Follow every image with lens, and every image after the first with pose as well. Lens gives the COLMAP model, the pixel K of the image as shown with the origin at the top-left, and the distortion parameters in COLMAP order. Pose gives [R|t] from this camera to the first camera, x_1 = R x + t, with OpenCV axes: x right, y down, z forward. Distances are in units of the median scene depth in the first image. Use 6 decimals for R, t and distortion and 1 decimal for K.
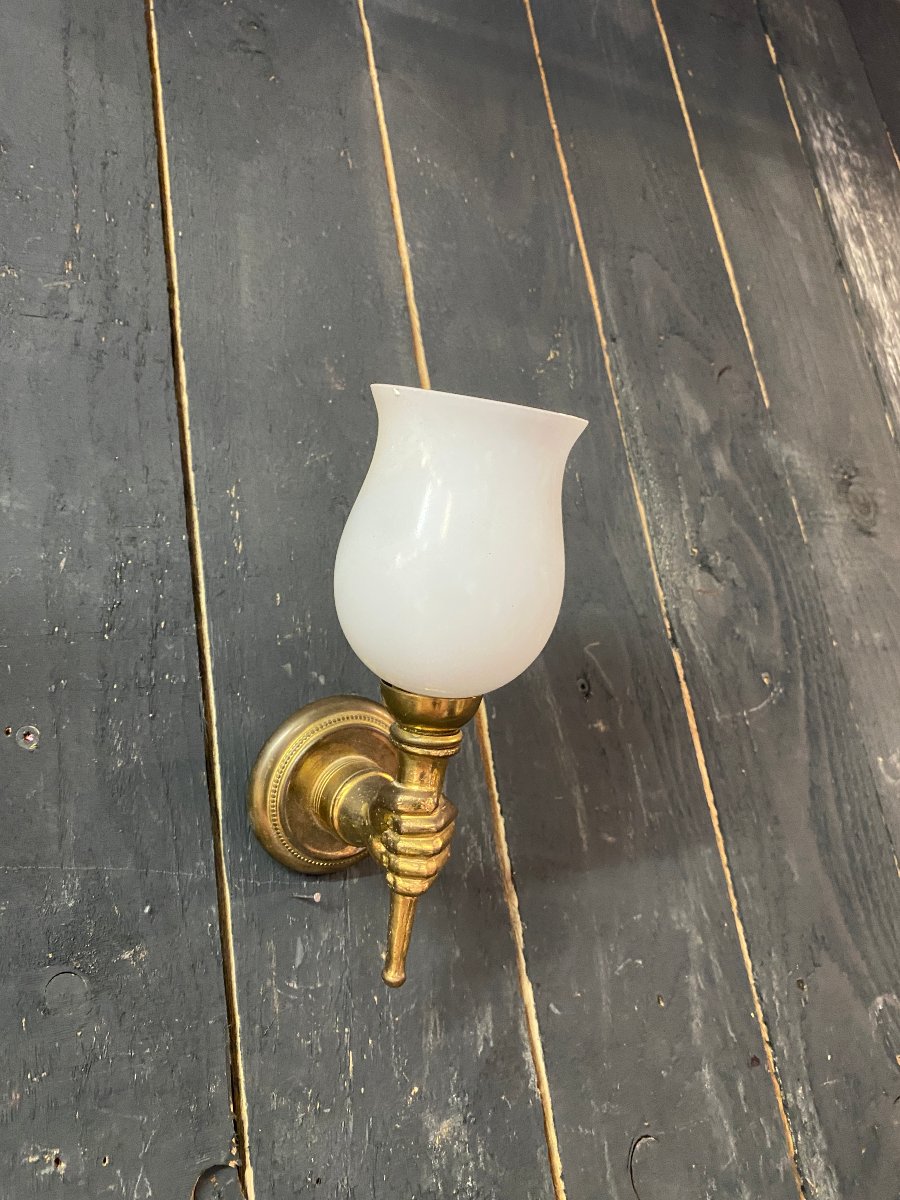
lens RADIAL K [[922.1, 0, 448.0], [0, 922.1, 586.4], [0, 0, 1]] dist [0.004662, -0.013839]
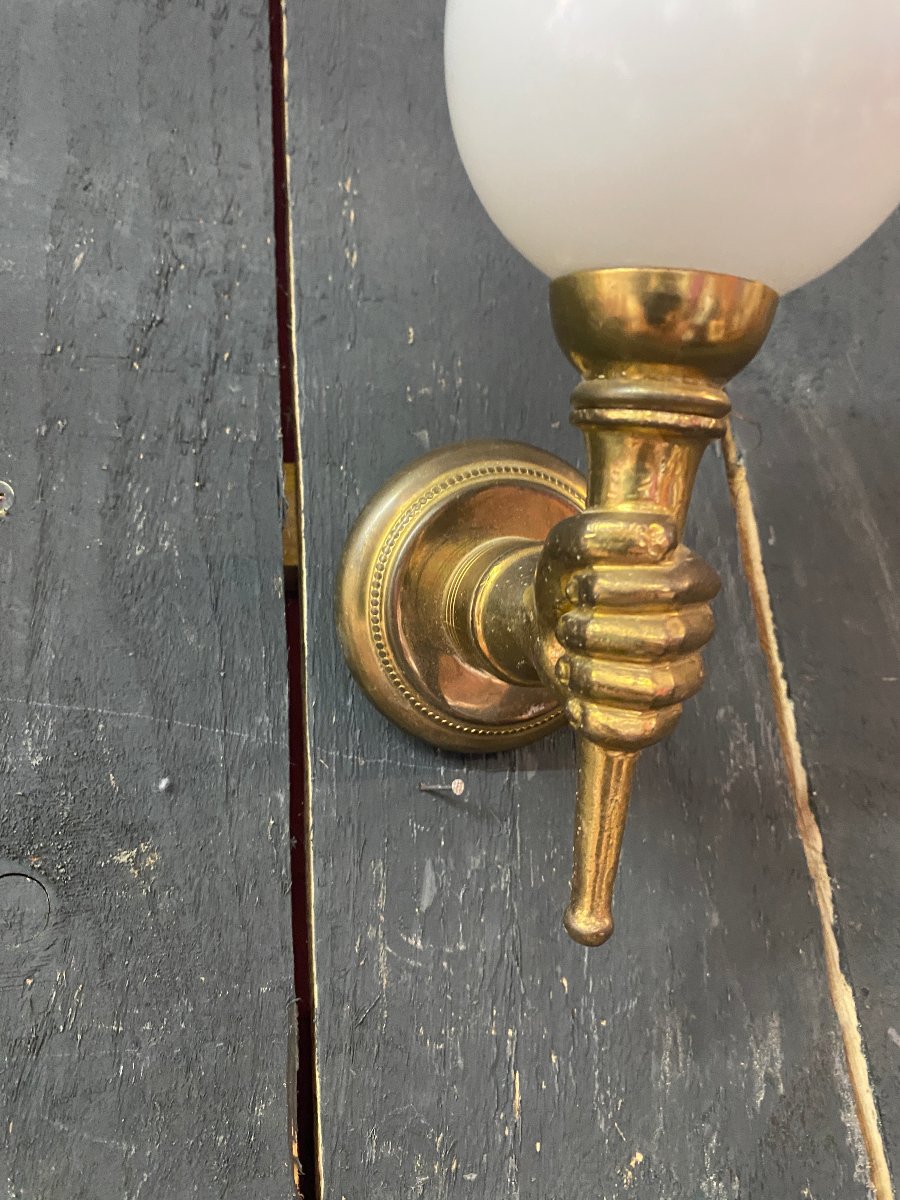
lens RADIAL K [[922.1, 0, 460.9], [0, 922.1, 598.2], [0, 0, 1]] dist [0.004662, -0.013839]
pose [[0.971577, -0.009026, -0.236553, -0.005157], [0.003253, 0.999688, -0.024785, 0.218228], [0.236702, 0.023311, 0.971302, 0.418631]]
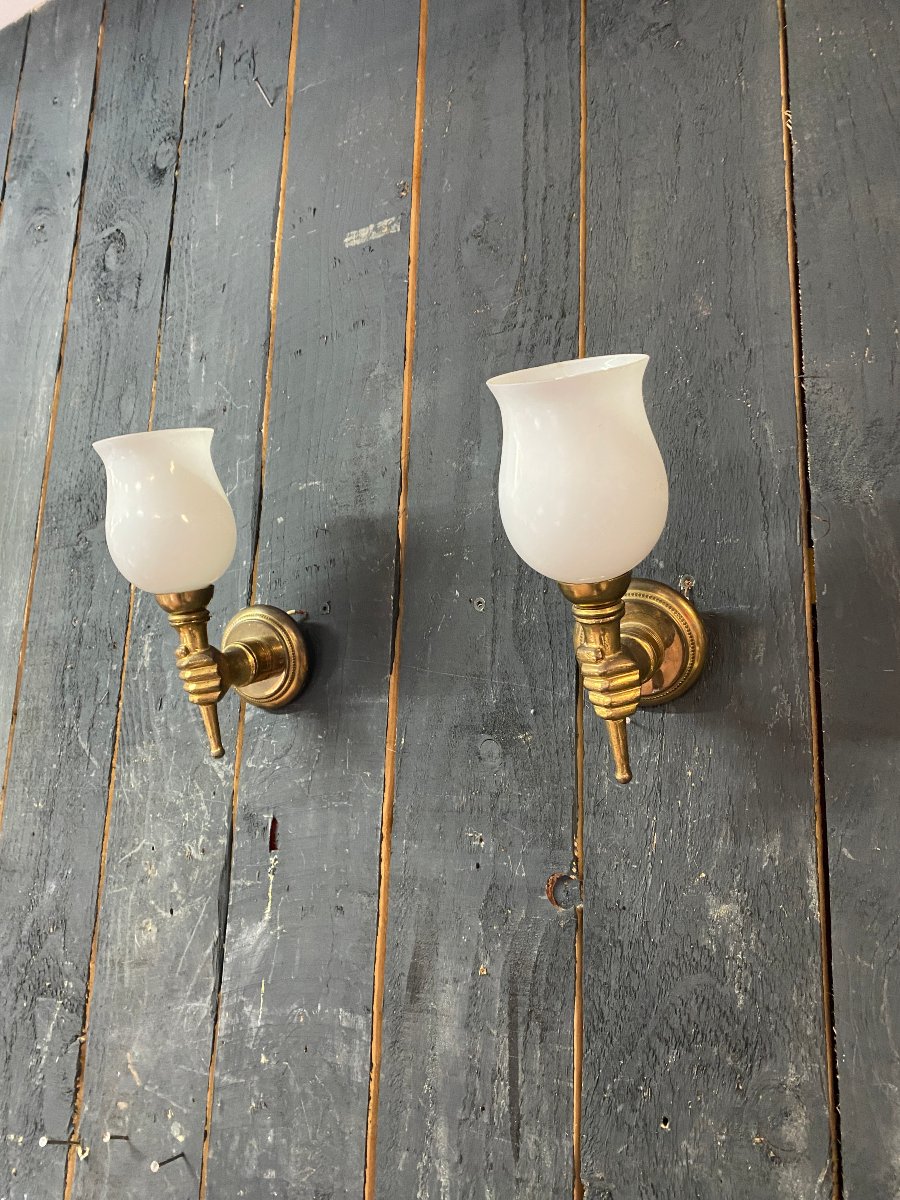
lens RADIAL K [[922.1, 0, 457.0], [0, 922.1, 587.3], [0, 0, 1]] dist [0.004662, -0.013839]
pose [[0.531813, 0.001875, -0.846859, 0.836990], [0.126801, 0.988548, 0.081818, -0.009164], [0.837315, -0.150895, 0.525485, 0.075716]]
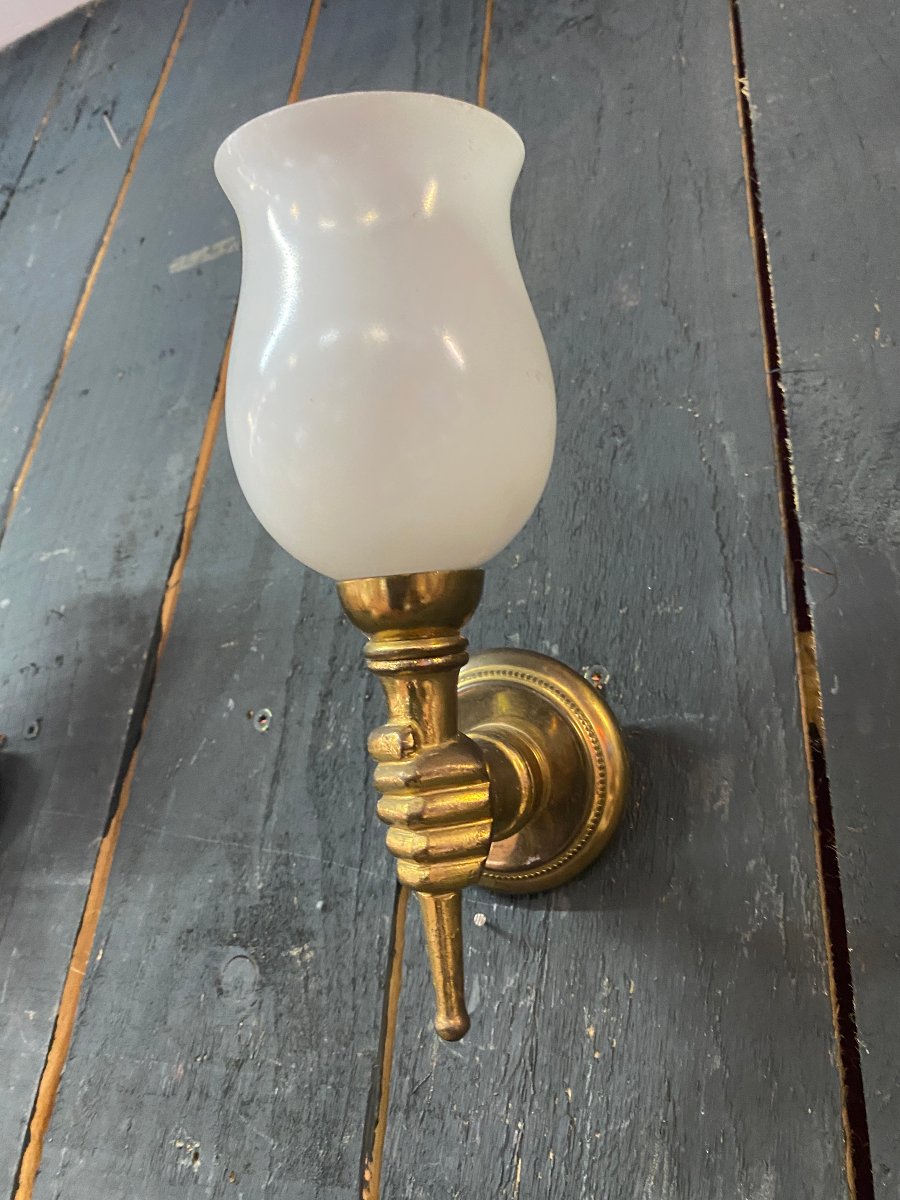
lens RADIAL K [[922.1, 0, 451.0], [0, 922.1, 597.9], [0, 0, 1]] dist [0.004662, -0.013839]
pose [[0.593482, -0.179475, -0.784581, 0.438653], [0.057209, 0.981761, -0.181306, 0.201079], [0.802811, 0.062717, 0.592925, 0.488518]]
